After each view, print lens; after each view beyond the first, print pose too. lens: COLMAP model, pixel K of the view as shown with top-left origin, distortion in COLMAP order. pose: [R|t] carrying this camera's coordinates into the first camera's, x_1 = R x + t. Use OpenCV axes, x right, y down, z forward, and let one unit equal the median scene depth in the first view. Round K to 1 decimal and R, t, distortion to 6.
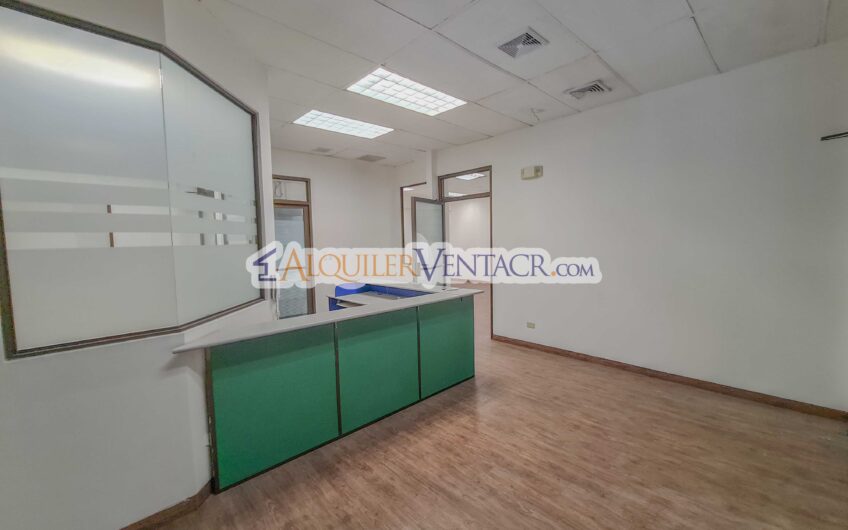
lens RADIAL K [[344.2, 0, 417.4], [0, 344.2, 263.3], [0, 0, 1]] dist [-0.003172, -0.000366]
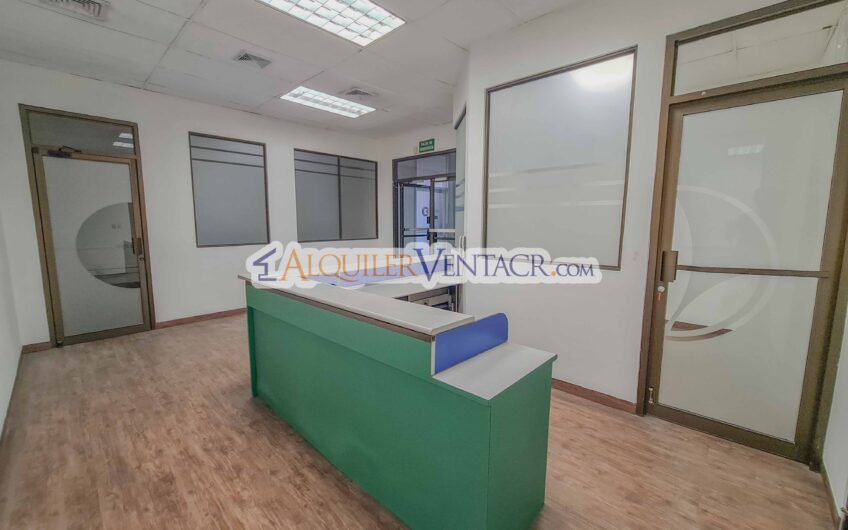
lens RADIAL K [[344.2, 0, 417.4], [0, 344.2, 263.3], [0, 0, 1]] dist [-0.003172, -0.000366]
pose [[-0.997062, 0.033962, -0.068659, -0.167418], [0.020456, 0.981838, 0.188614, -0.089909], [0.073818, 0.186655, -0.979648, 2.024762]]
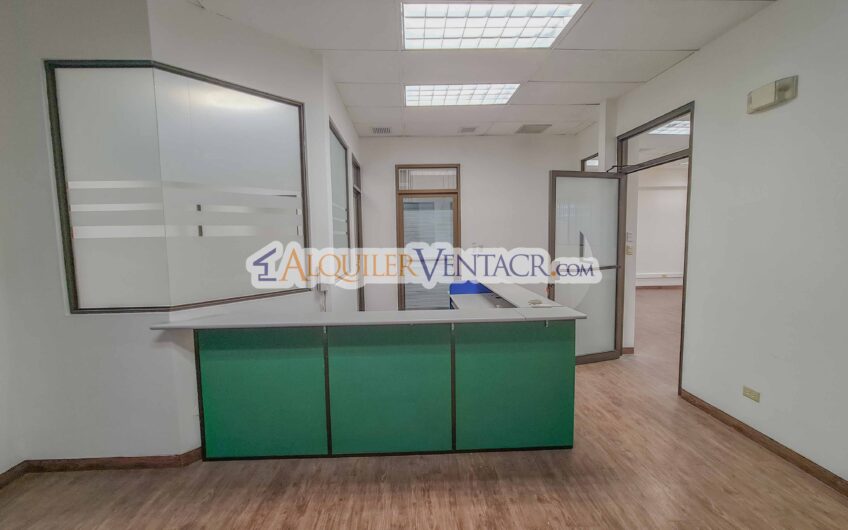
lens RADIAL K [[344.2, 0, 417.4], [0, 344.2, 263.3], [0, 0, 1]] dist [-0.003172, -0.000366]
pose [[0.754438, 0.063148, -0.653327, 0.411989], [-0.043006, 0.997978, 0.046799, -0.031363], [0.654961, -0.007210, 0.755628, 0.410644]]
